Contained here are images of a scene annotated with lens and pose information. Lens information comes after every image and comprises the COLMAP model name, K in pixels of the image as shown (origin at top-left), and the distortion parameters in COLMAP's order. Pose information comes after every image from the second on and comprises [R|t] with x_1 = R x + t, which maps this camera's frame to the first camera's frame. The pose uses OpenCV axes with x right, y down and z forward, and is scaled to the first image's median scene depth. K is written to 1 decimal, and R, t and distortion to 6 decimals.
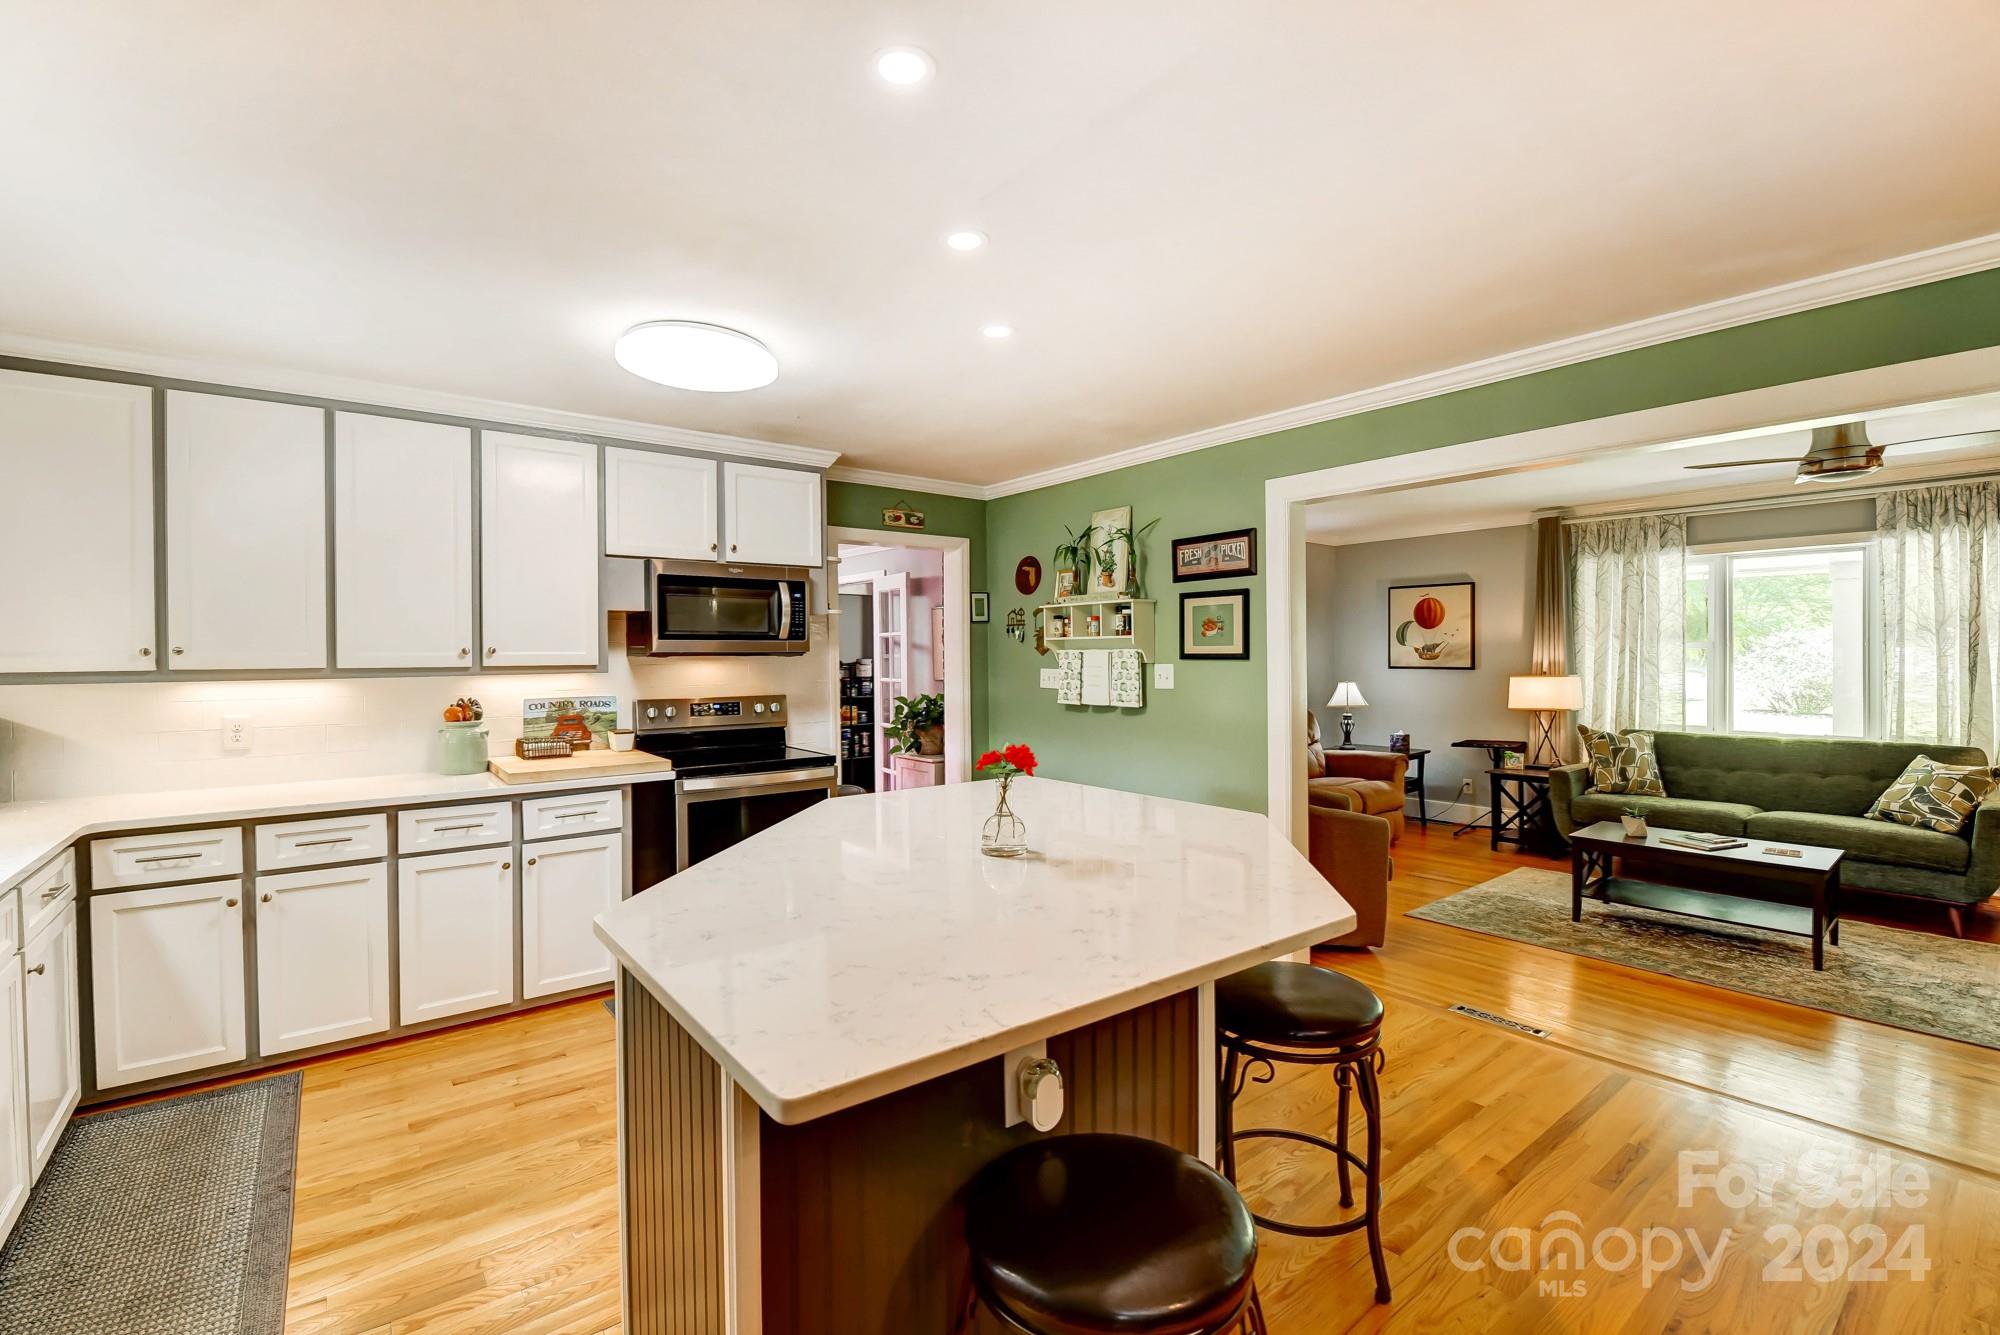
lens RADIAL K [[875.2, 0, 997.3], [0, 875.2, 661.6], [0, 0, 1]] dist [-0.005611, -0.007703]
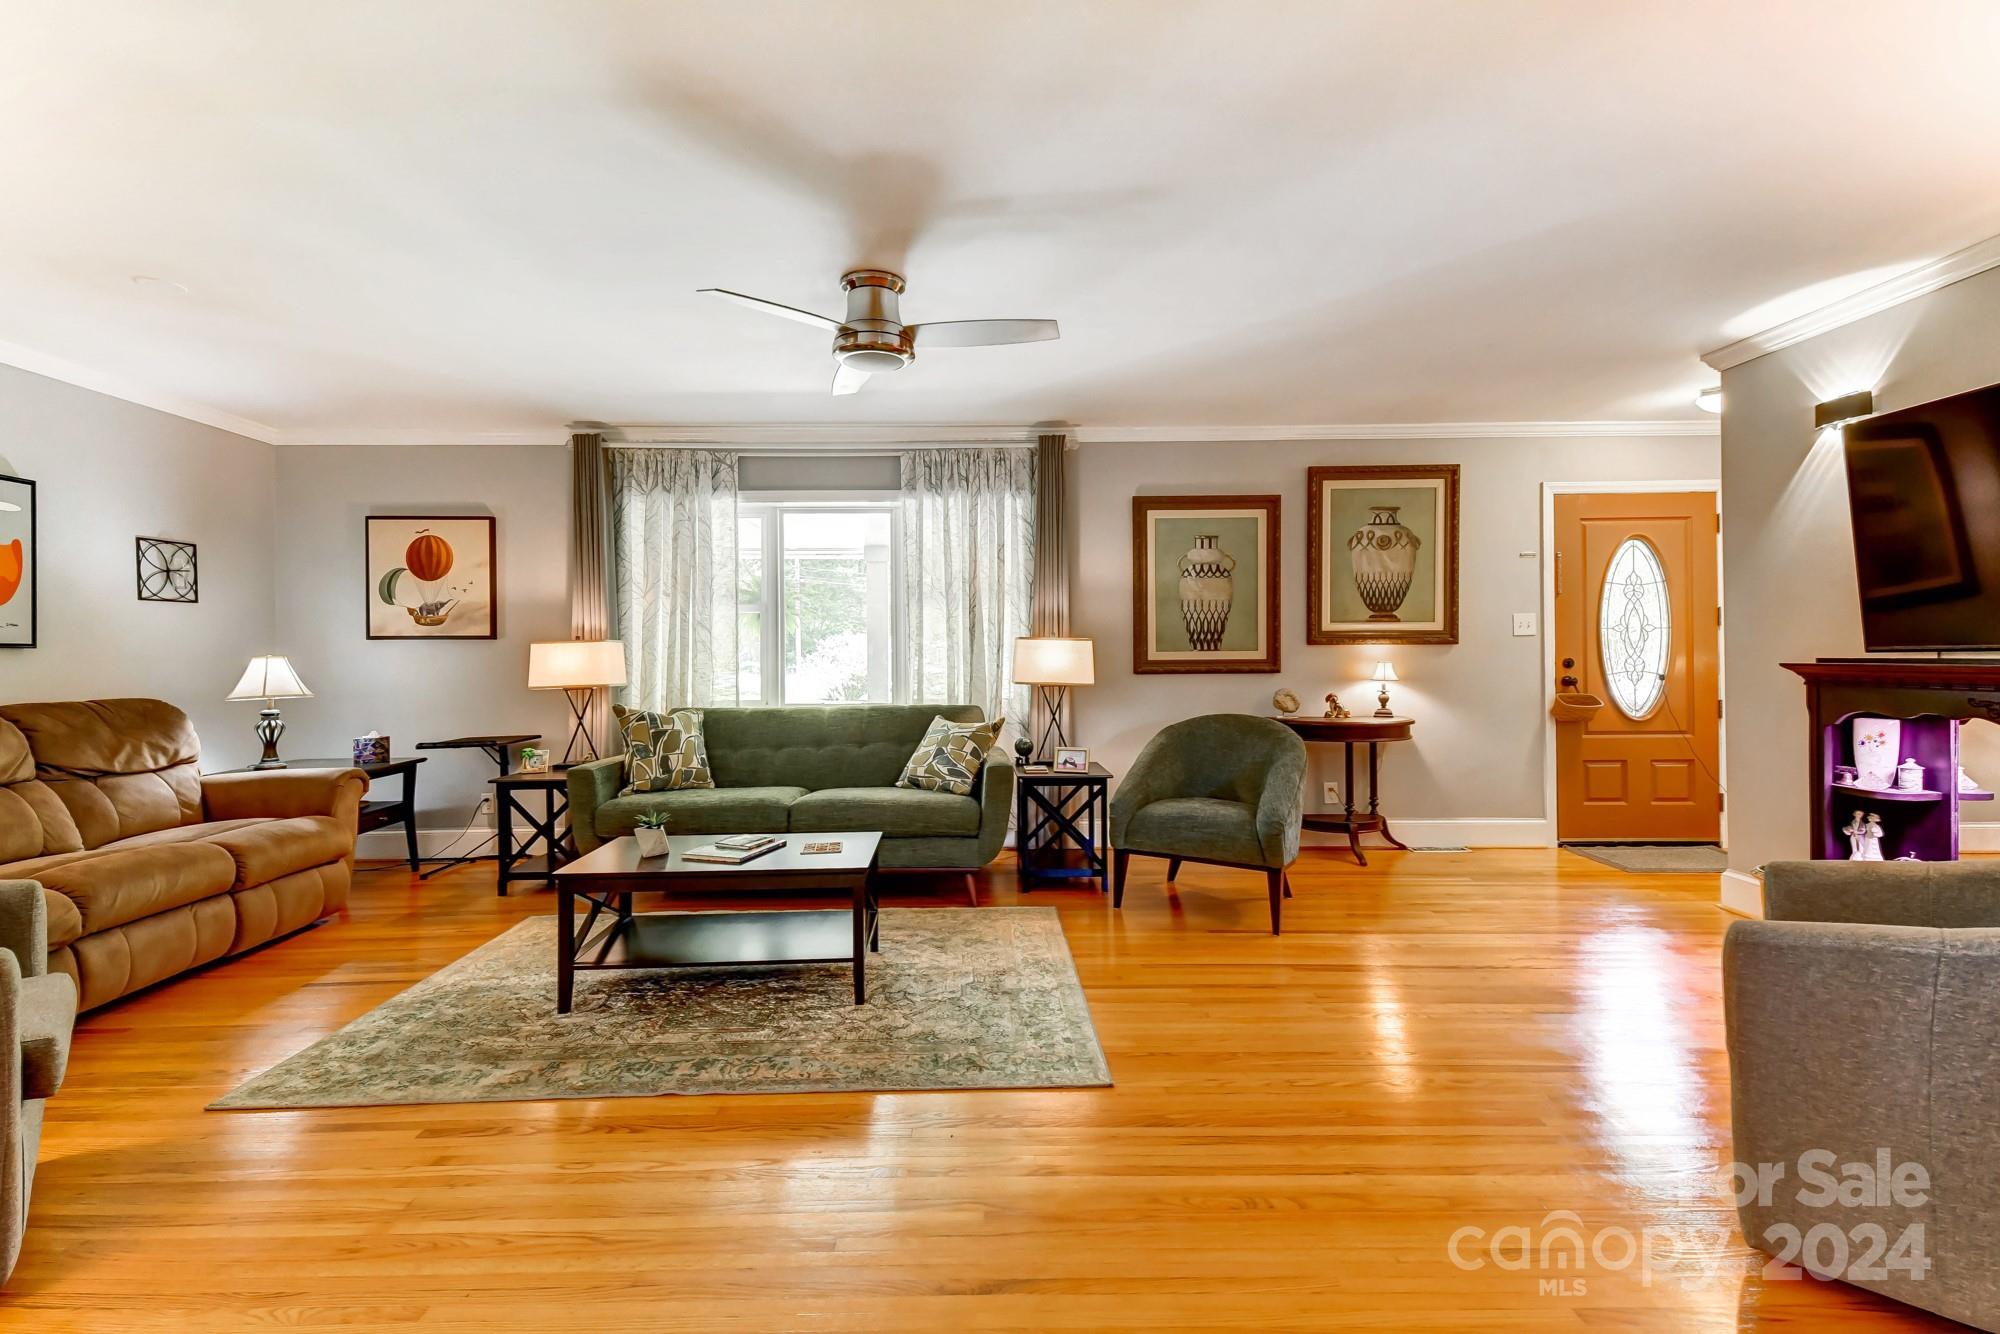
lens RADIAL K [[854.4, 0, 992.9], [0, 854.4, 654.9], [0, 0, 1]] dist [0.047281, -0.018112]
pose [[0.609237, 0.003382, 0.792981, 0.344501], [0.010381, 0.999871, -0.012239, 0.052433], [-0.792920, 0.015689, 0.609123, 0.361033]]
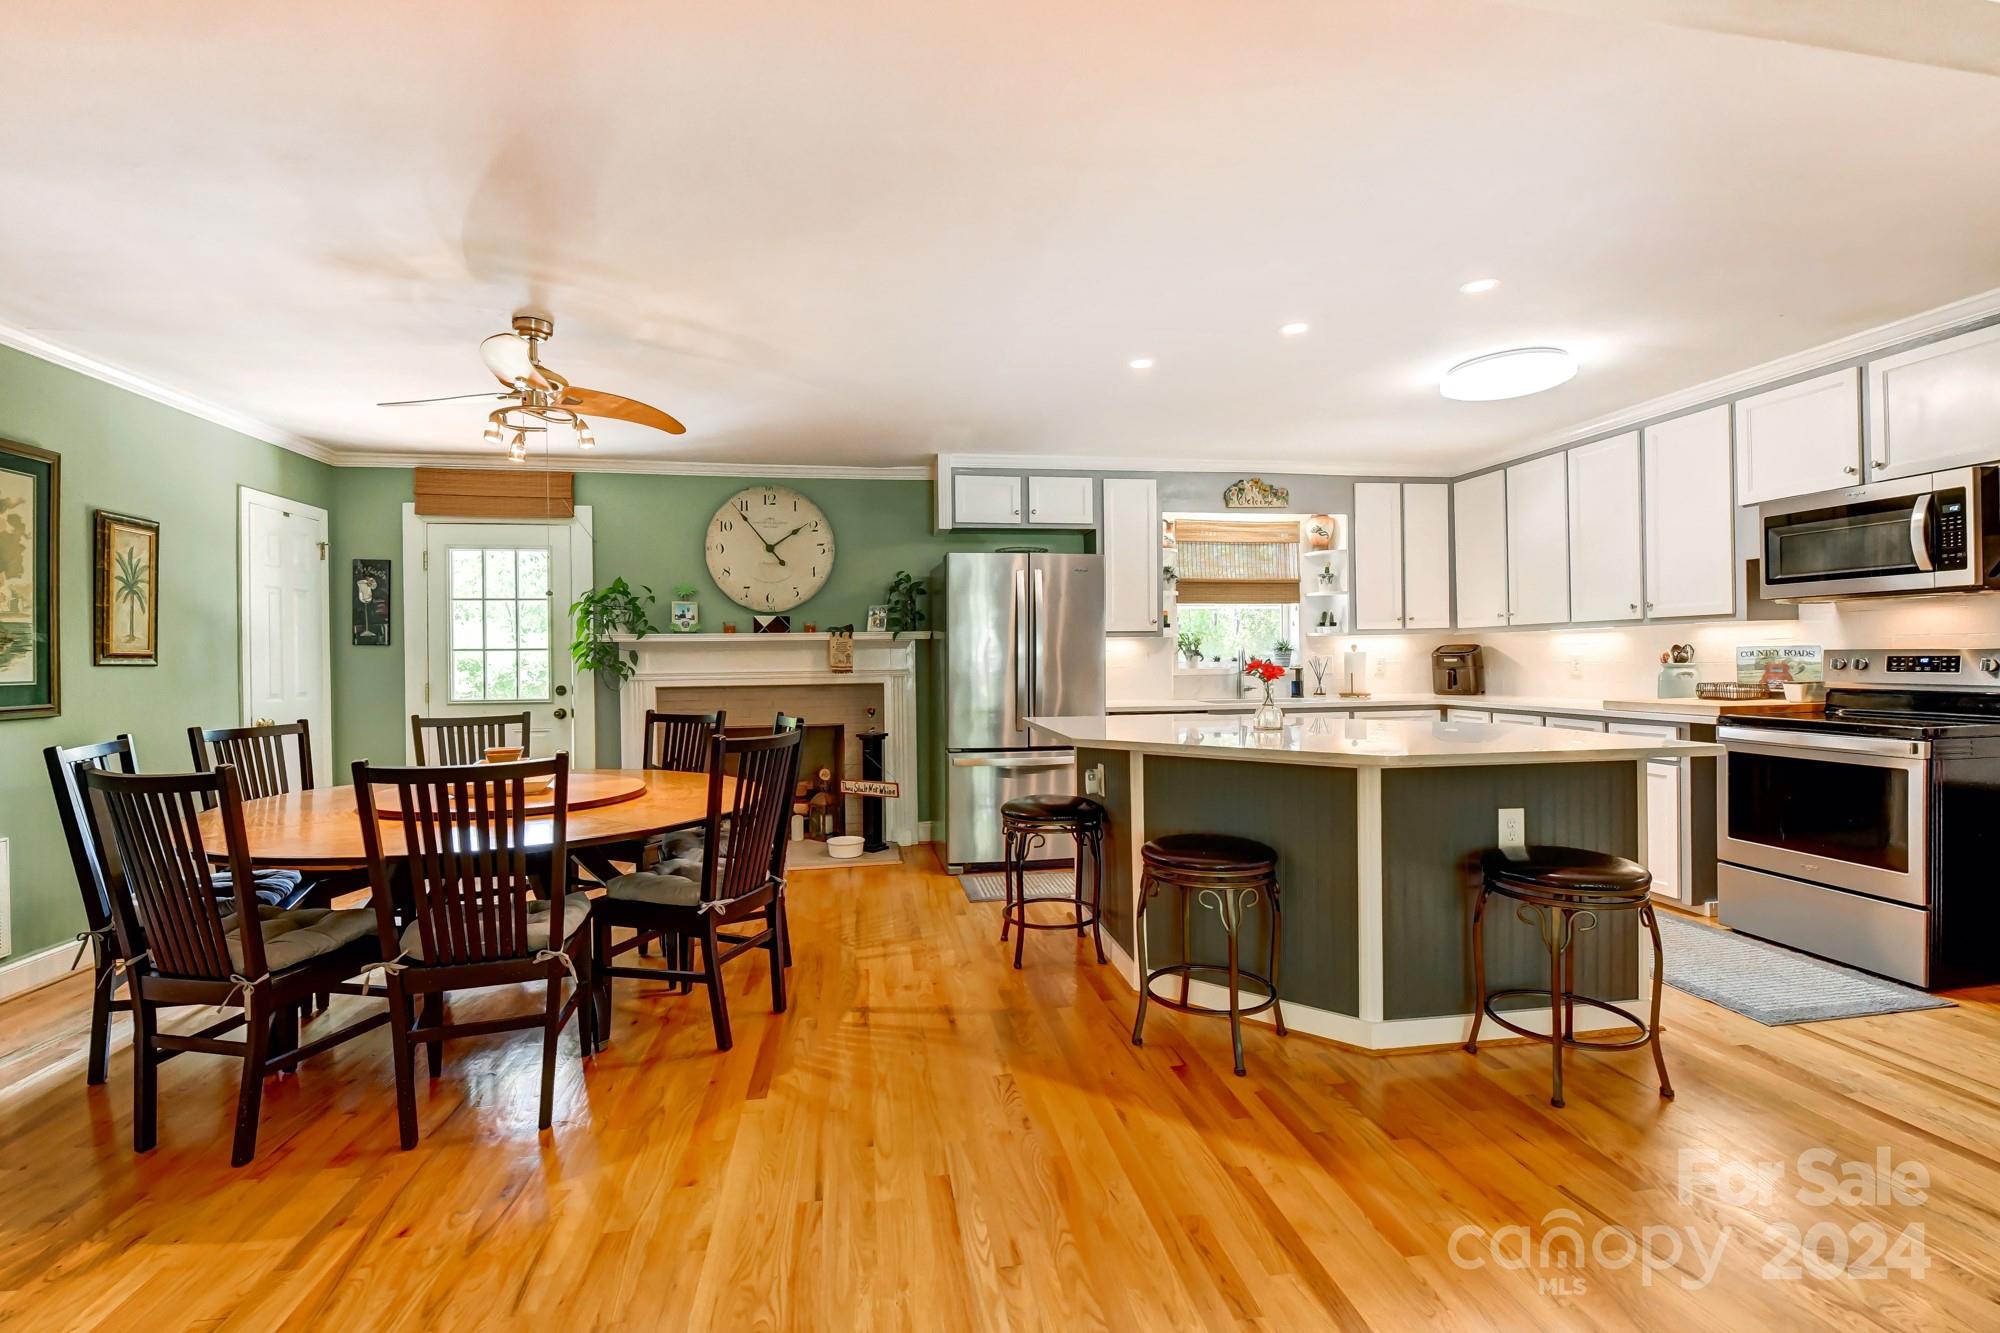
lens RADIAL K [[879.0, 0, 988.3], [0, 879.0, 658.4], [0, 0, 1]] dist [0.000752, -0.010506]
pose [[-0.489939, 0.013322, -0.871655, 0.722366], [0.007714, 0.999910, 0.010947, 0.031649], [0.871722, -0.001360, -0.489998, 0.595695]]
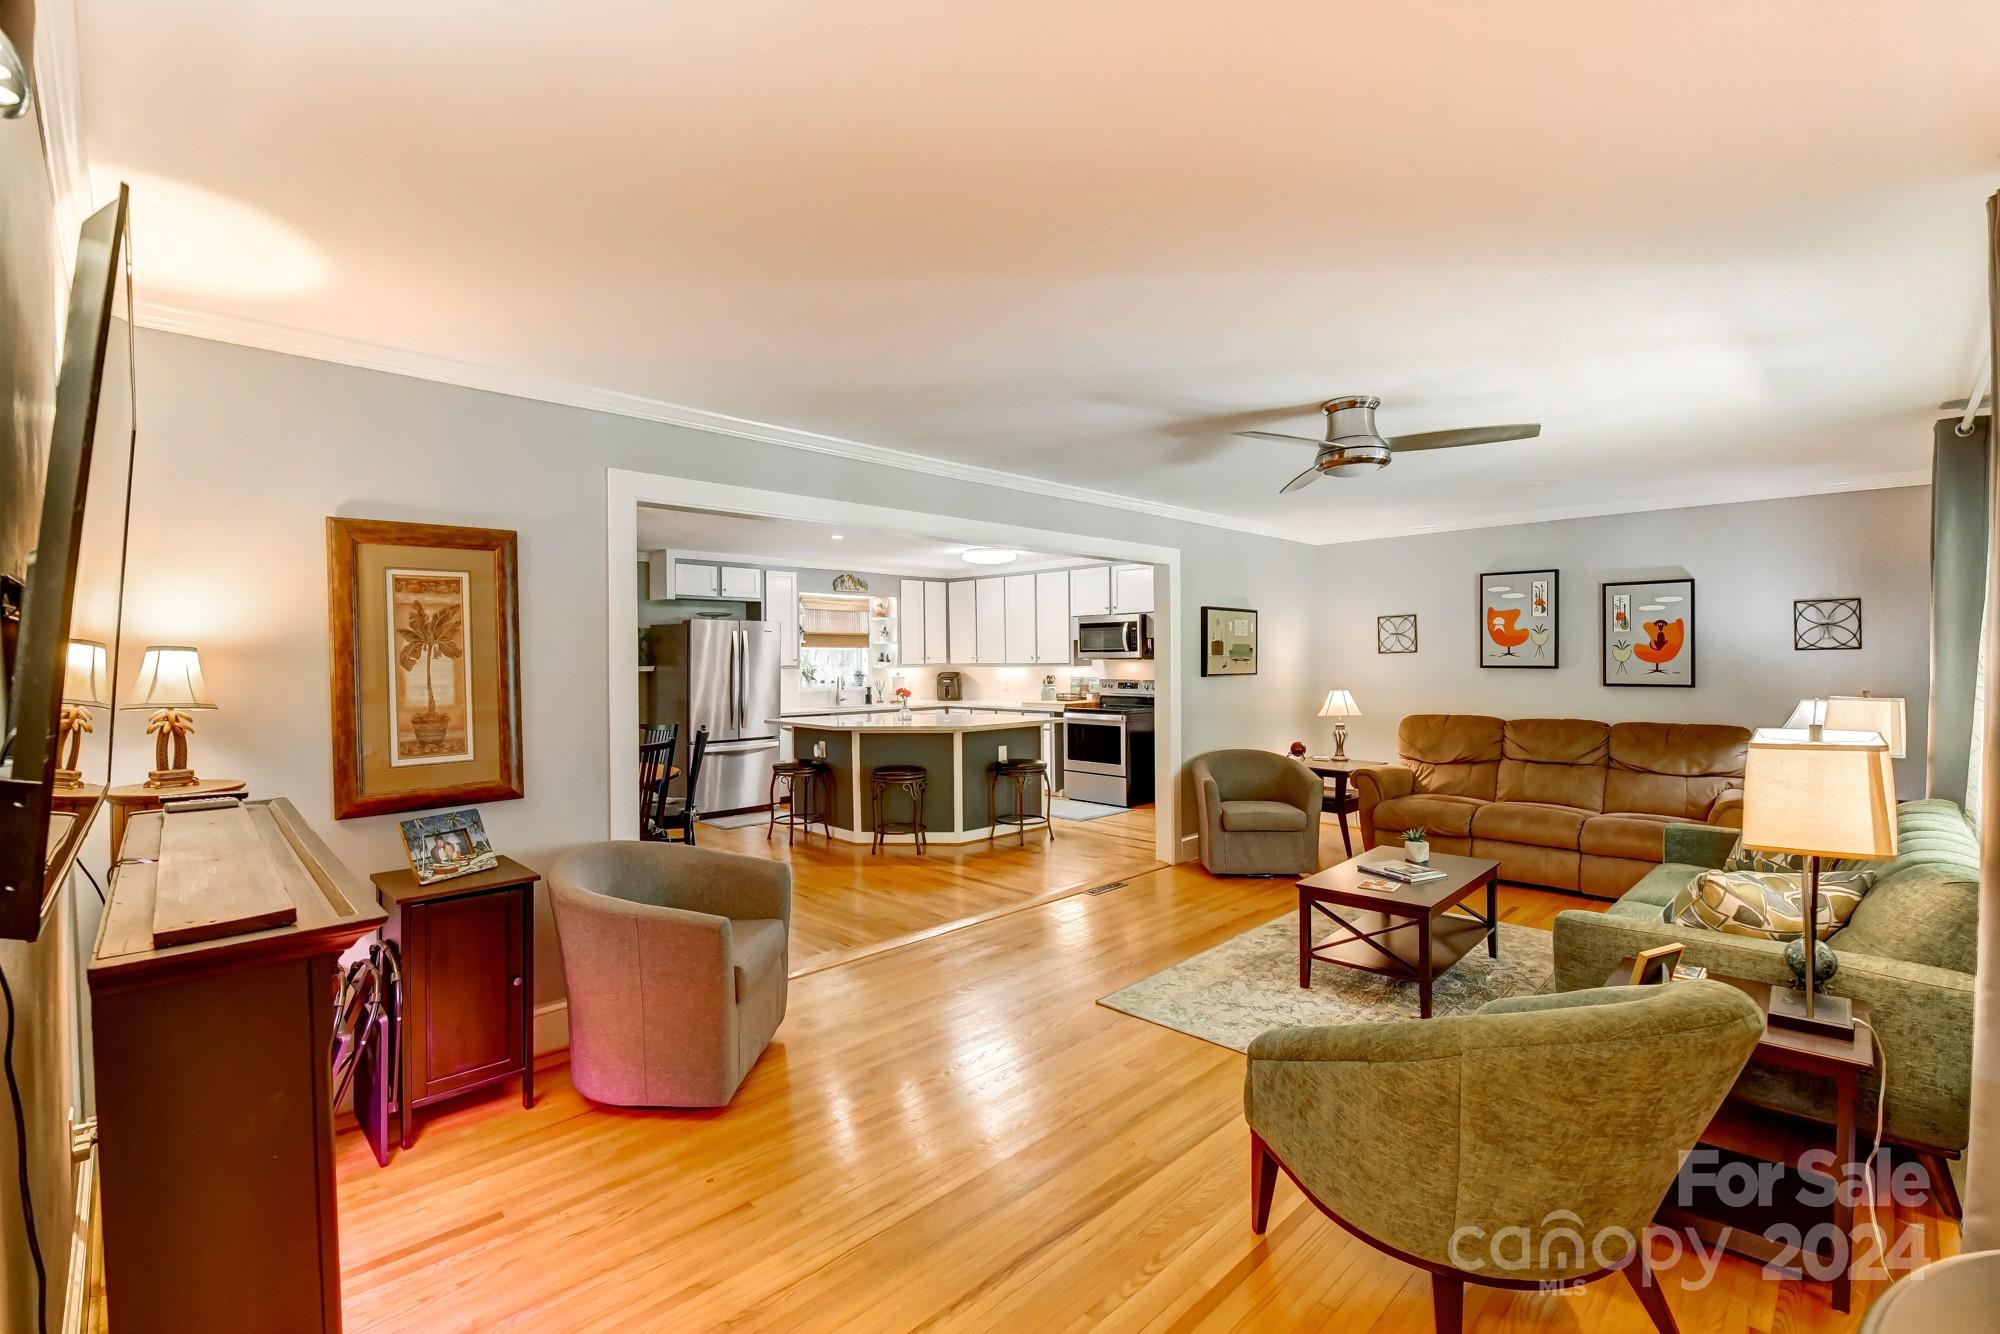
lens RADIAL K [[875.2, 0, 997.3], [0, 875.2, 661.1], [0, 0, 1]] dist [-0.005611, -0.007703]
pose [[0.112968, 0.008833, -0.993559, 1.528599], [-0.001750, 0.999961, 0.008691, -0.017573], [0.993597, 0.000757, 0.112979, 0.434075]]
